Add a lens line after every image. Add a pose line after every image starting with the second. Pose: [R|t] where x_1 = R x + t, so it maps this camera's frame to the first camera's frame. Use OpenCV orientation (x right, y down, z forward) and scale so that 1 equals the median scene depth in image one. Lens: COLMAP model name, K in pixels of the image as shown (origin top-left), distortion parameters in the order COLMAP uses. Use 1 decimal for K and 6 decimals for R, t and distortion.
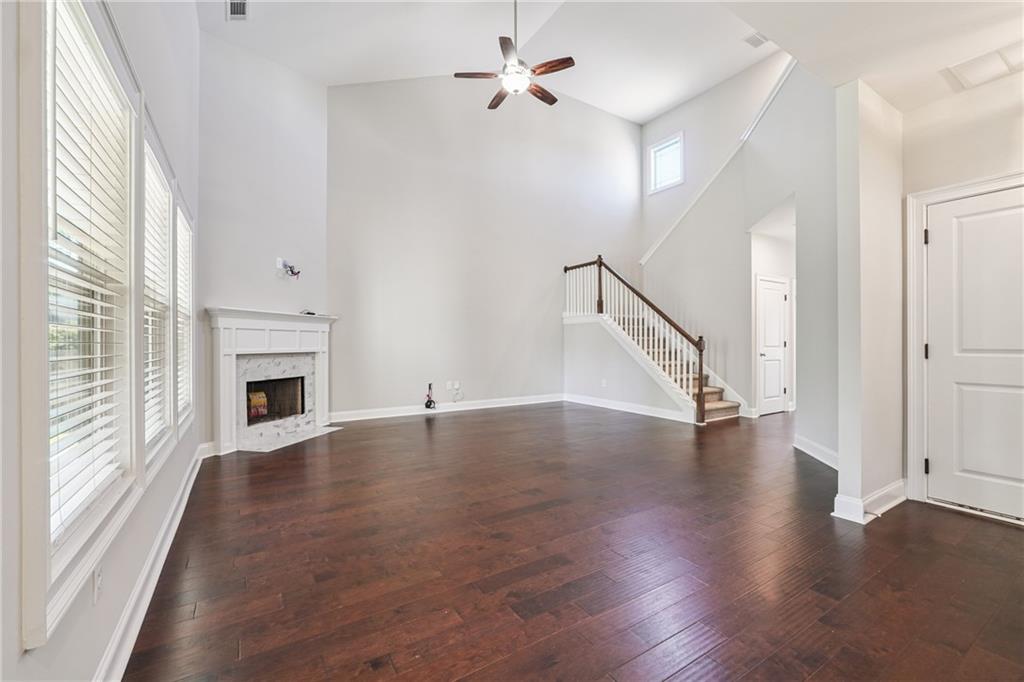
lens RADIAL K [[430.2, 0, 513.8], [0, 430.2, 339.8], [0, 0, 1]] dist [-0.000321, 0.000630]
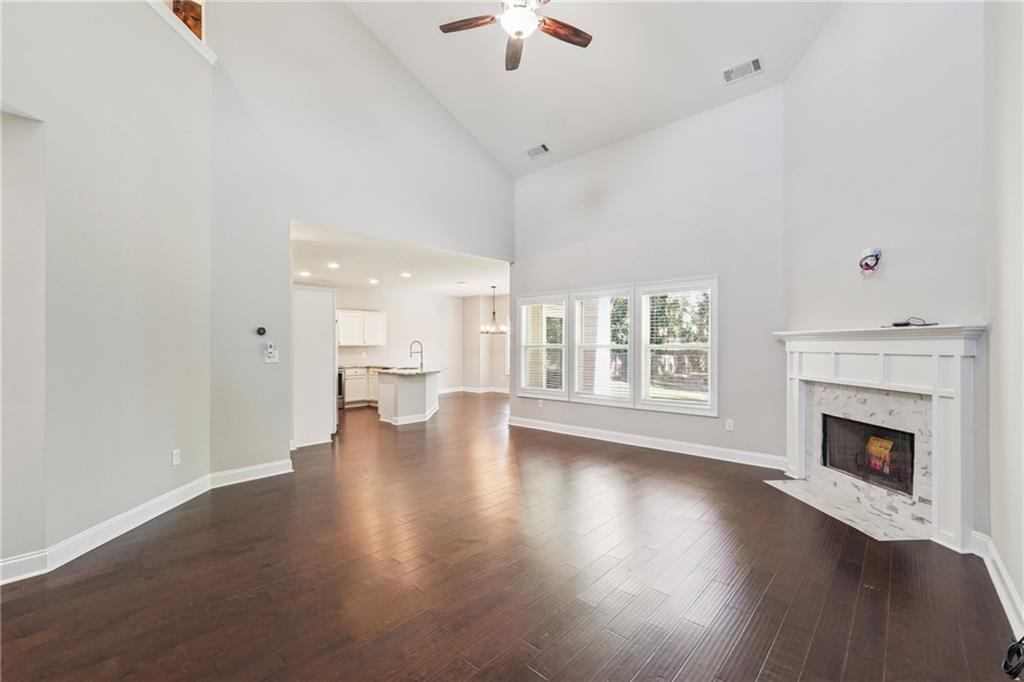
lens RADIAL K [[430.2, 0, 516.1], [0, 430.2, 345.1], [0, 0, 1]] dist [-0.000321, 0.000630]
pose [[-0.964412, 0.008446, -0.264269, 0.144126], [0.010083, 0.999937, -0.004840, -0.029707], [0.264212, -0.007333, -0.964437, 1.177235]]
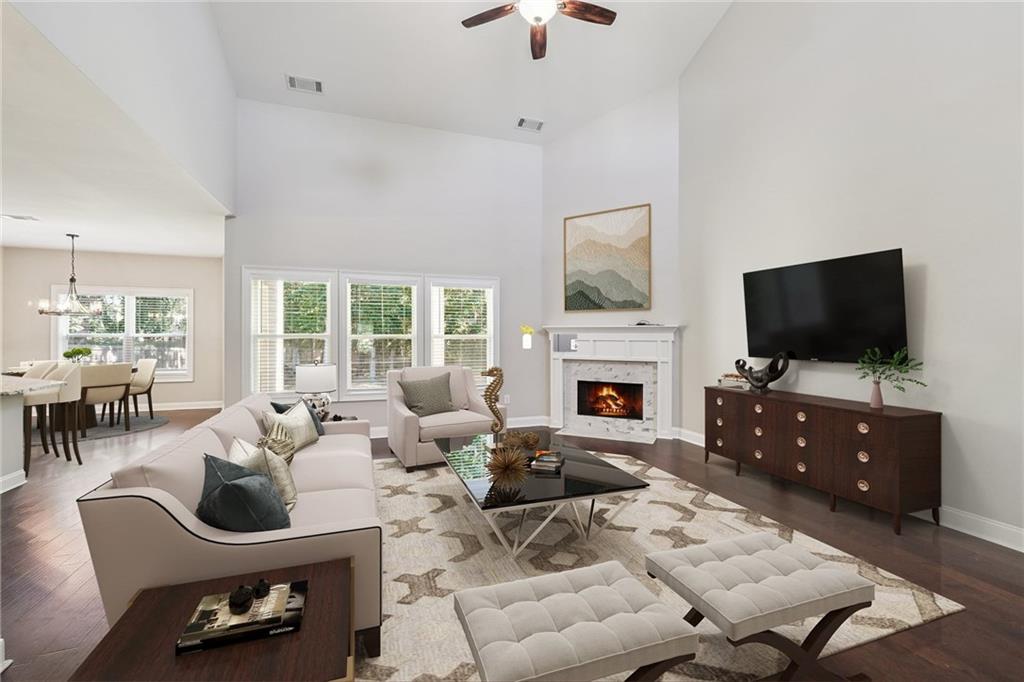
lens RADIAL K [[430.2, 0, 515.1], [0, 430.2, 333.9], [0, 0, 1]] dist [-0.000321, 0.000630]
pose [[-0.214581, 0.004655, -0.976695, 0.498288], [0.007111, 0.999970, 0.003204, -0.035471], [0.976680, -0.006257, -0.214607, 0.769565]]
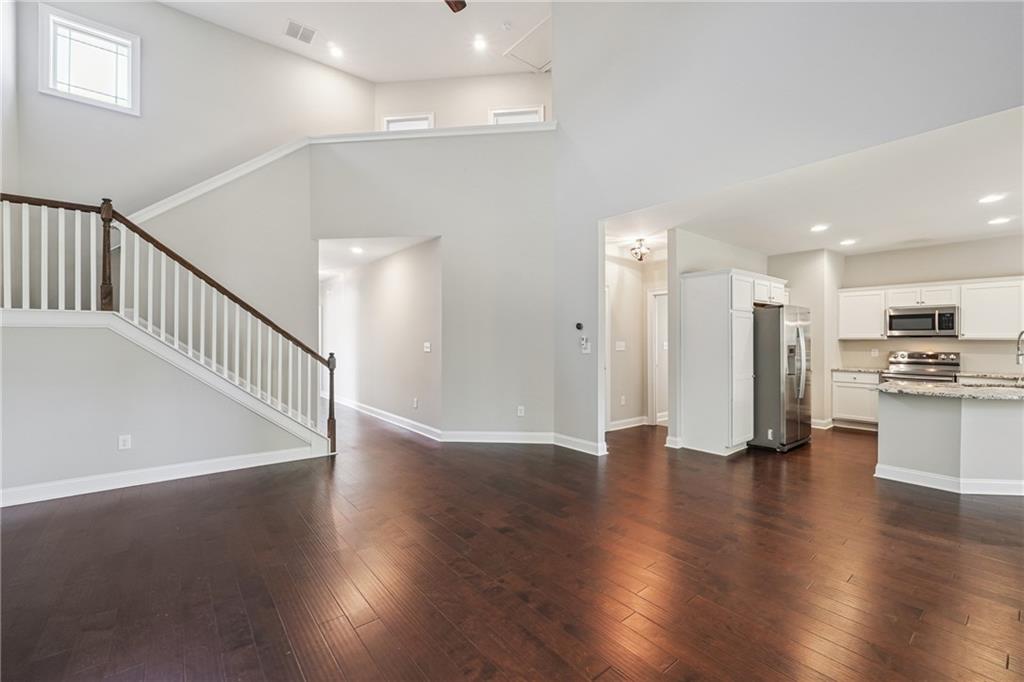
lens RADIAL K [[430.2, 0, 513.4], [0, 430.2, 340.3], [0, 0, 1]] dist [-0.000321, 0.000630]
pose [[-0.119948, 0.000179, 0.992780, -0.418646], [-0.005774, 0.999983, -0.000878, -0.031264], [-0.992763, -0.005838, -0.119945, 0.642759]]
